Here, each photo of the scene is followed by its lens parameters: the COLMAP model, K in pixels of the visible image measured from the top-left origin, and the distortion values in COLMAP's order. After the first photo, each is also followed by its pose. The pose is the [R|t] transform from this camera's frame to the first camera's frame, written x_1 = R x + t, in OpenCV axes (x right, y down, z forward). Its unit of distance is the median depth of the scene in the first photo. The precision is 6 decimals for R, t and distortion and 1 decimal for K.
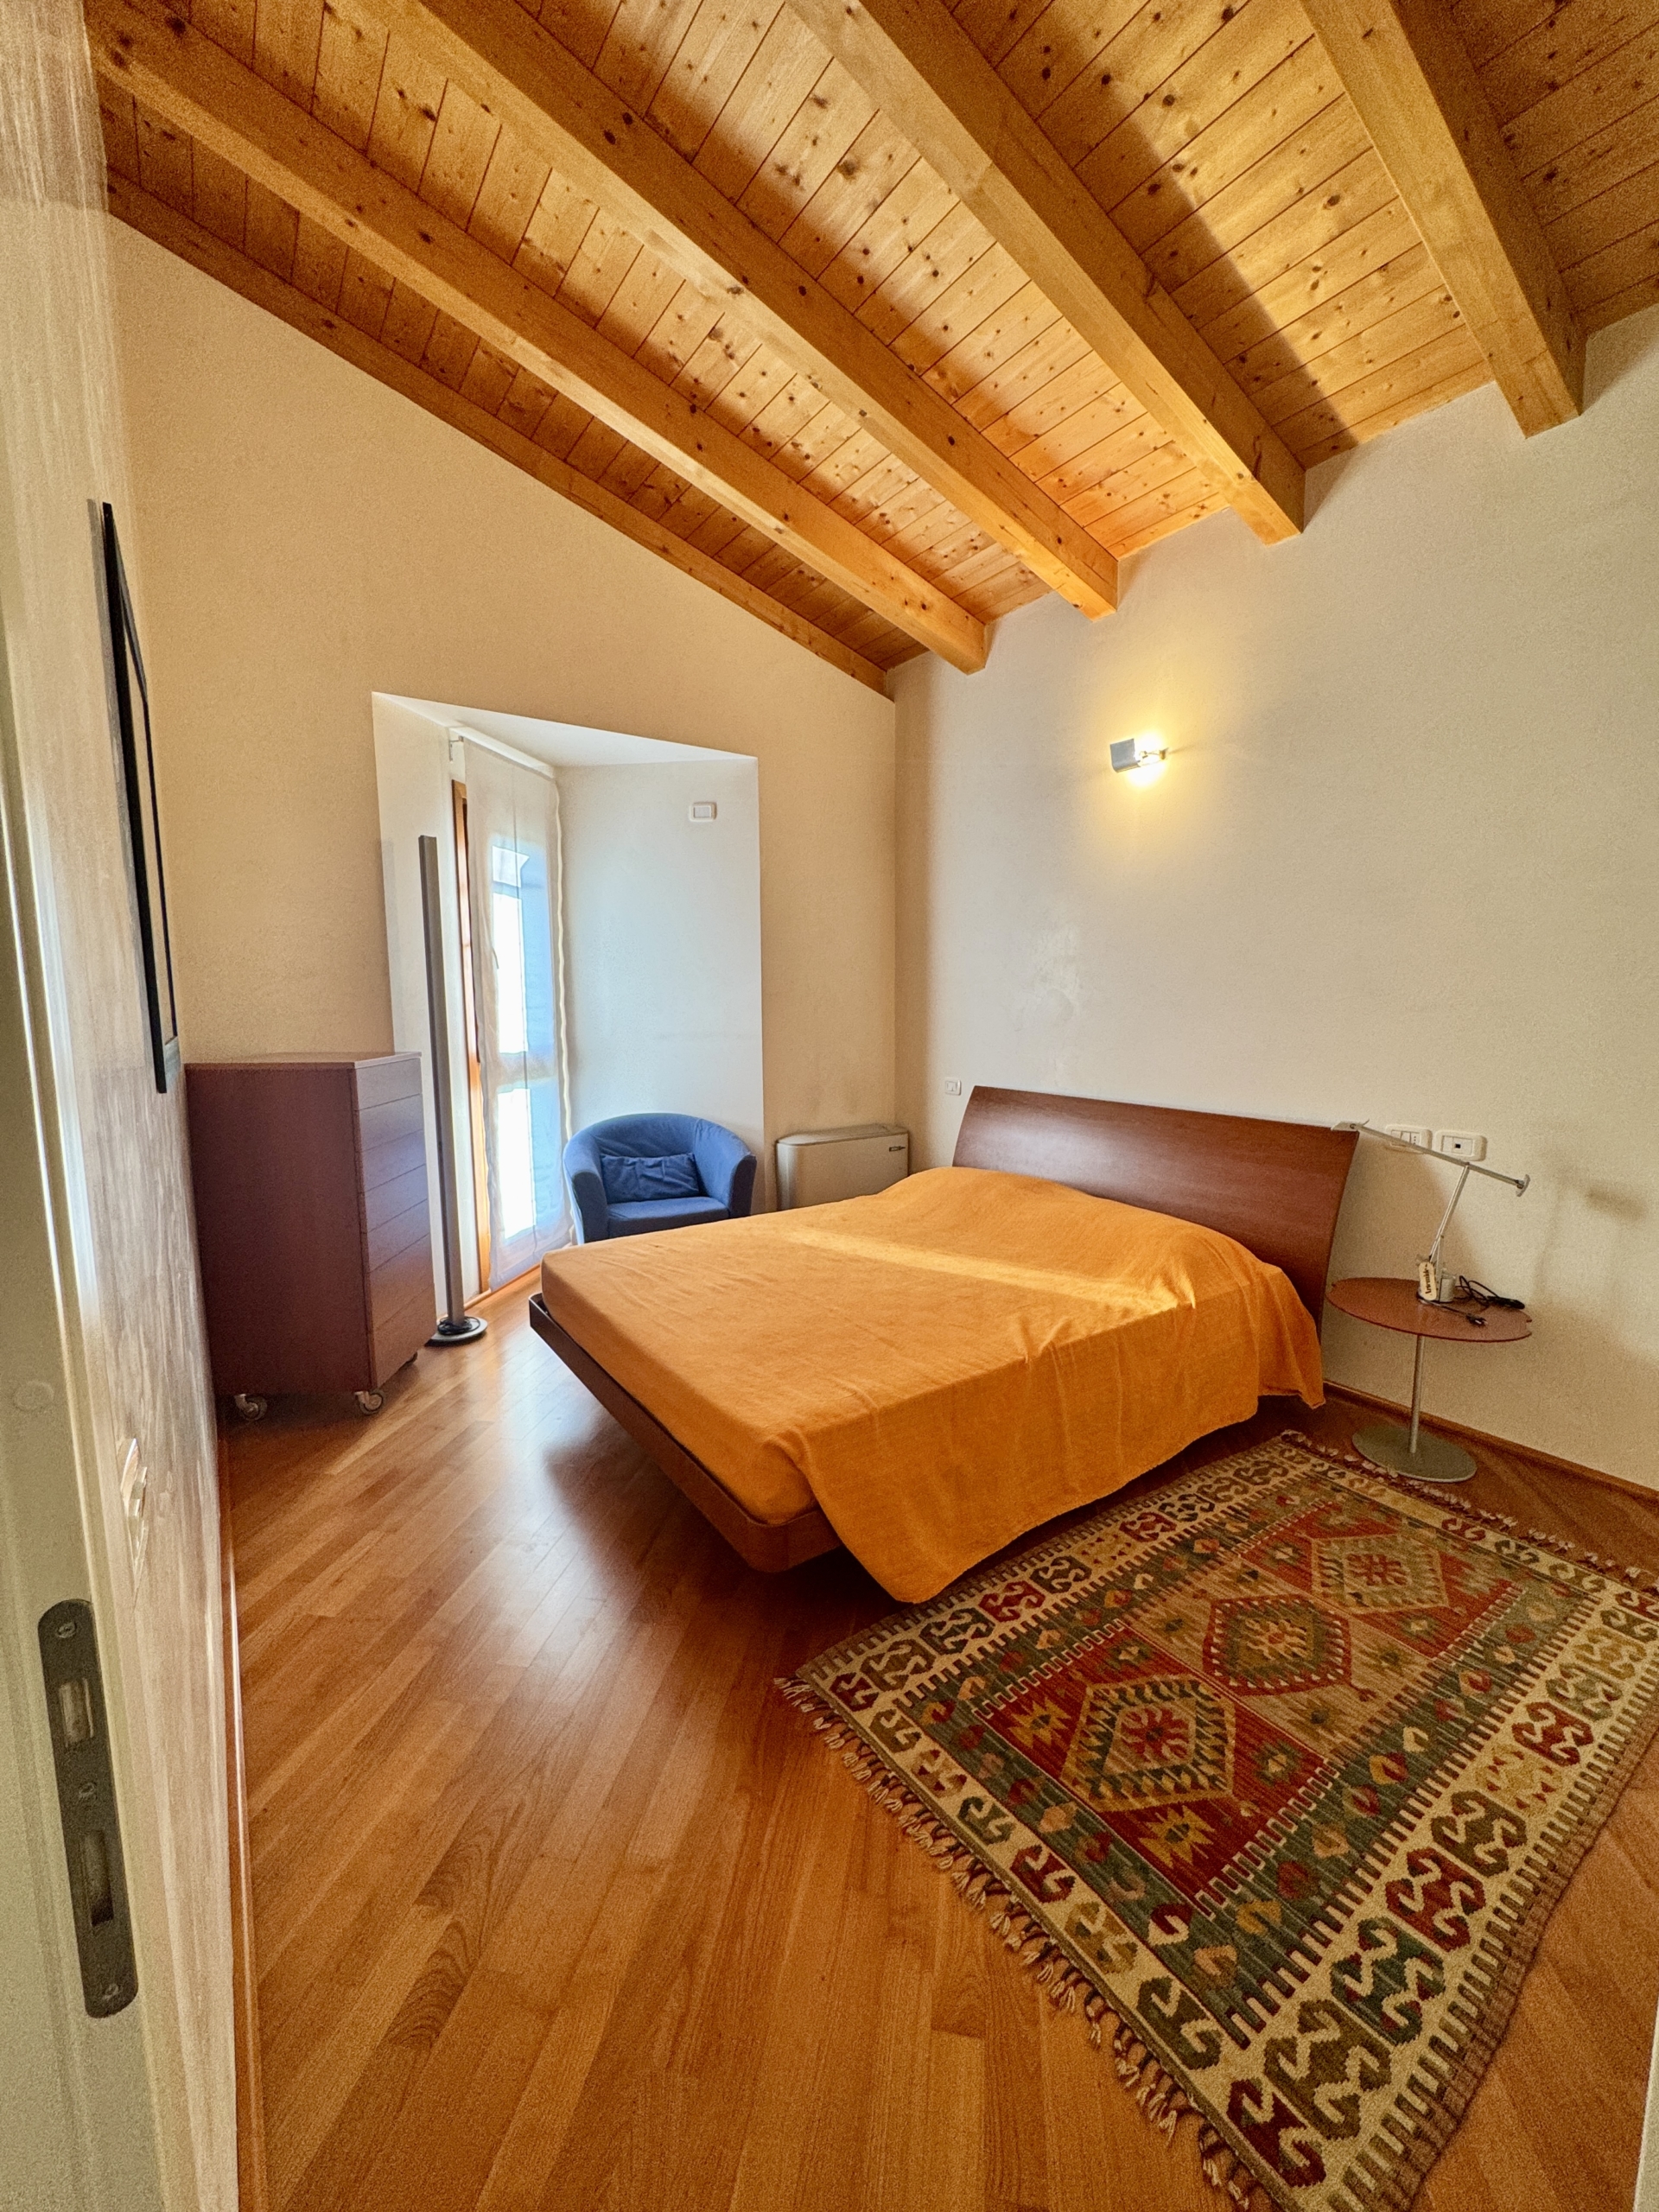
lens RADIAL K [[882.8, 0, 834.4], [0, 882.8, 1104.5], [0, 0, 1]] dist [-0.005061, 0.001211]
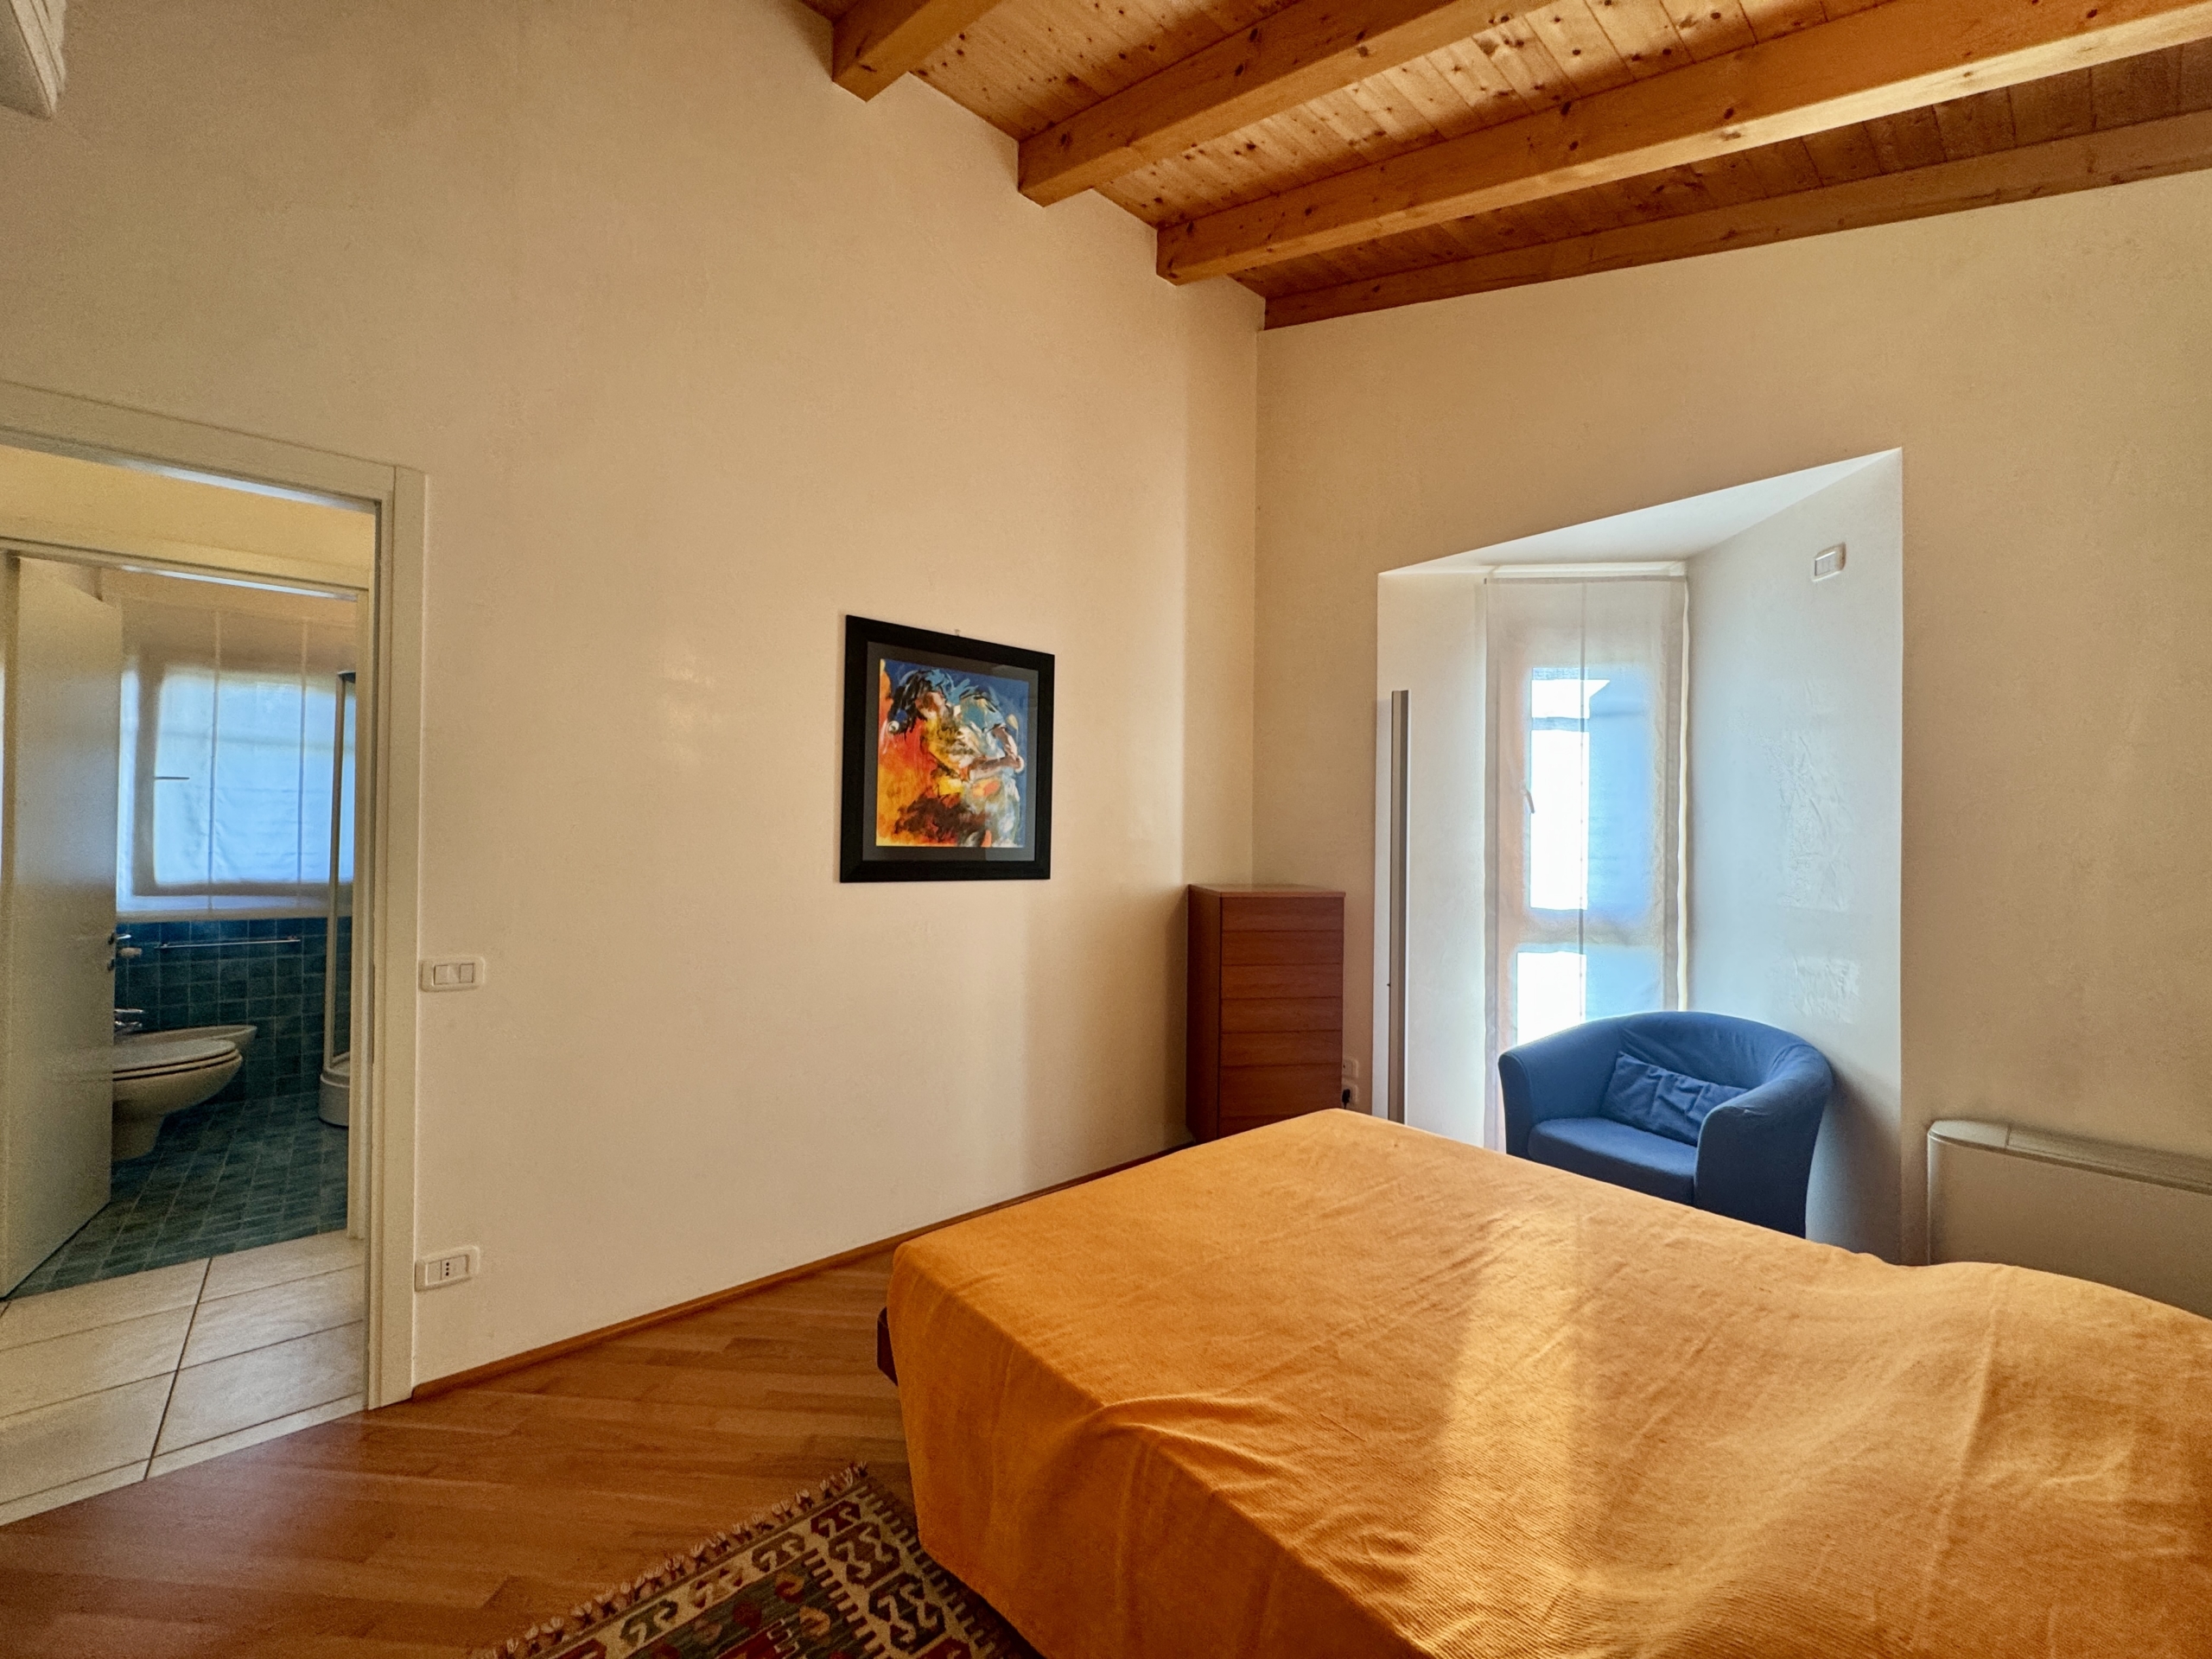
lens RADIAL K [[882.8, 0, 1097.8], [0, 882.8, 829.1], [0, 0, 1]] dist [-0.005061, 0.001211]
pose [[0.098458, -0.000120, -0.995141, 0.785917], [-0.135071, 0.990744, -0.013483, -0.111585], [0.985932, 0.135742, 0.097531, 0.804397]]
